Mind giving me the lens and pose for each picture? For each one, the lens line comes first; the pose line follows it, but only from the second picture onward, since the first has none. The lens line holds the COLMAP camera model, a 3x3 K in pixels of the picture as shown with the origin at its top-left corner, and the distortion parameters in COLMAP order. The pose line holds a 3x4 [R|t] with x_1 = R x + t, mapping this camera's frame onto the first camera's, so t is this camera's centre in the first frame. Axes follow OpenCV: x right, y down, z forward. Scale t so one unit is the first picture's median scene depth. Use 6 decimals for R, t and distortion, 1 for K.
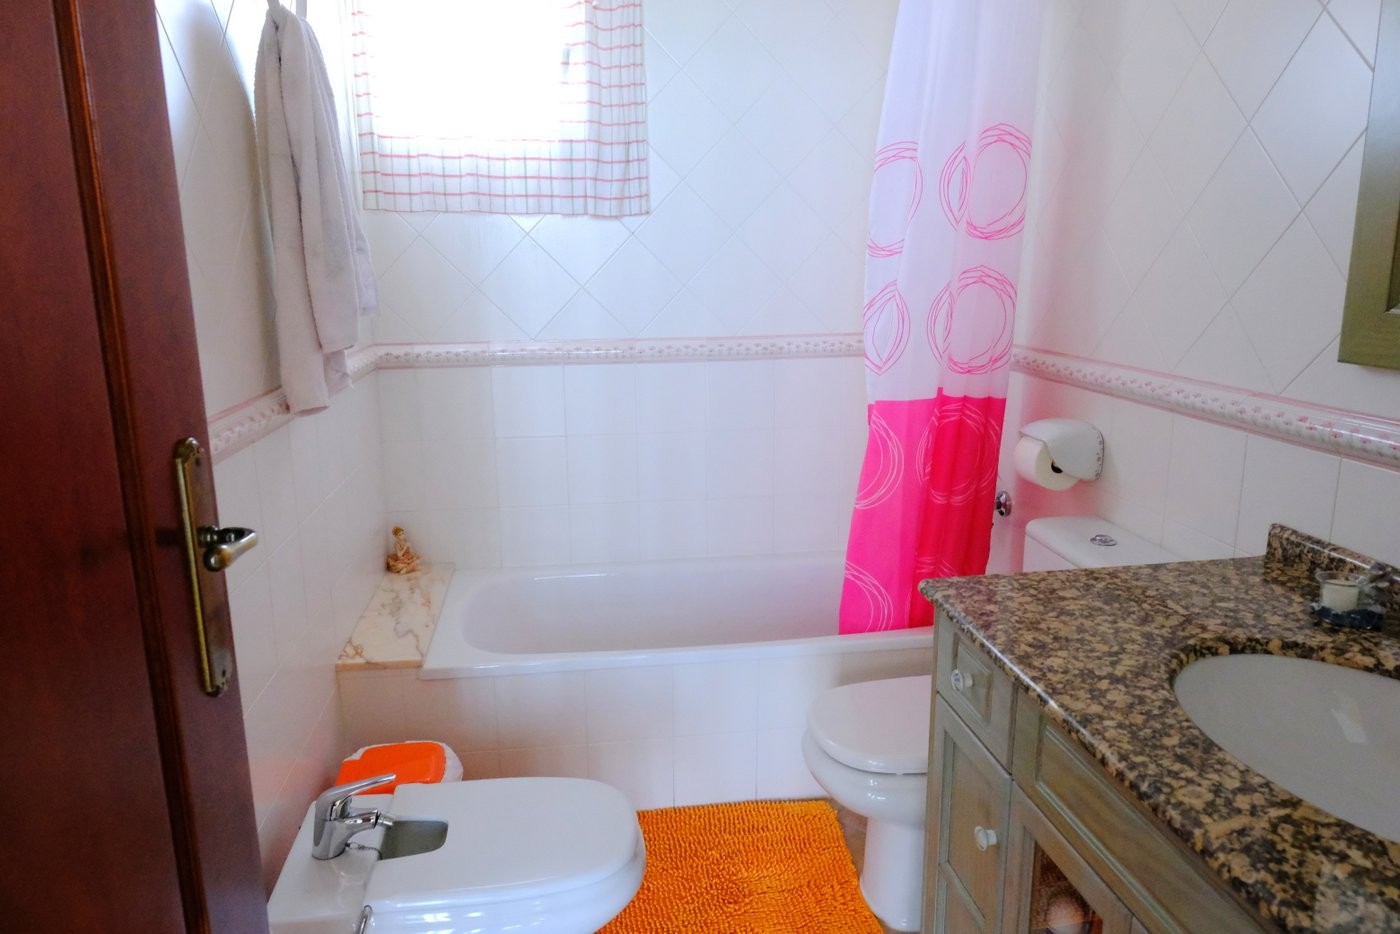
lens RADIAL K [[953.1, 0, 699.9], [0, 953.1, 465.0], [0, 0, 1]] dist [0.002821, -0.001144]
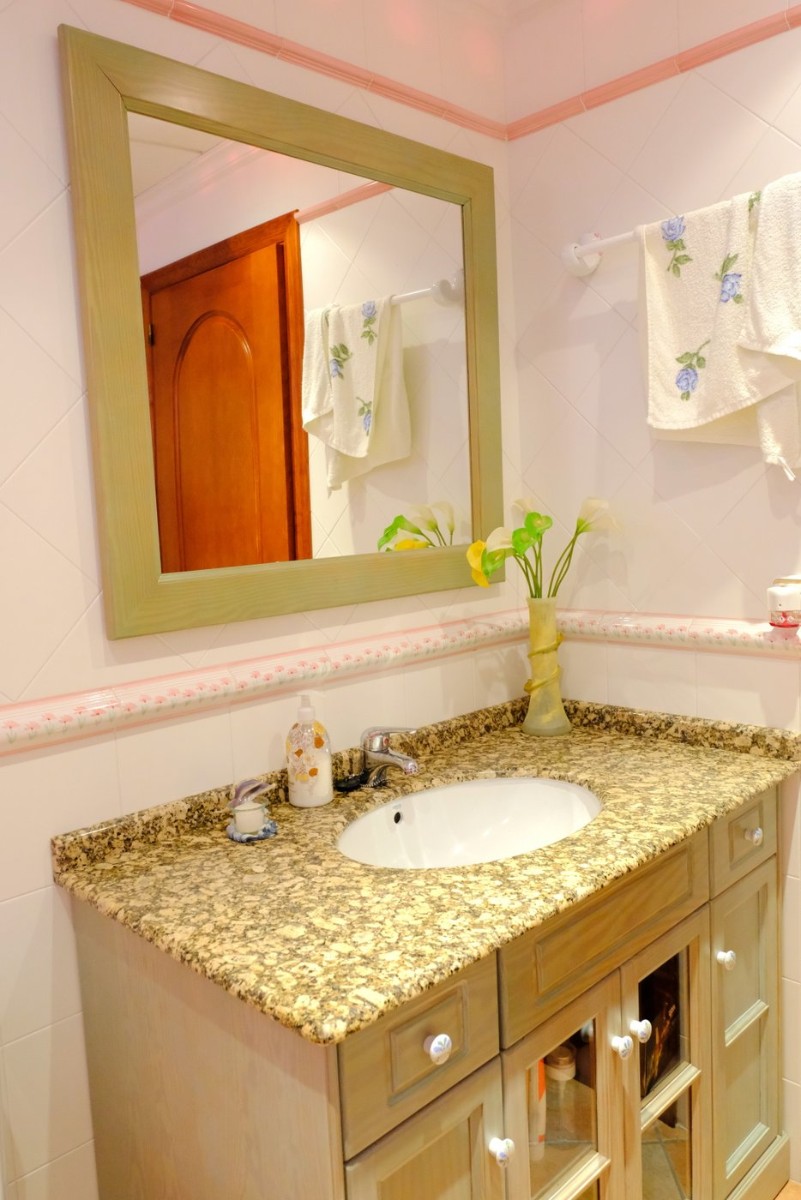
lens RADIAL K [[922.9, 0, 401.6], [0, 922.9, 598.8], [0, 0, 1]] dist [-0.002519, -0.000278]
pose [[-0.601336, -0.036401, 0.798167, -0.308973], [0.226820, 0.950087, 0.214215, -0.303118], [-0.766125, 0.309855, -0.563065, 1.369067]]
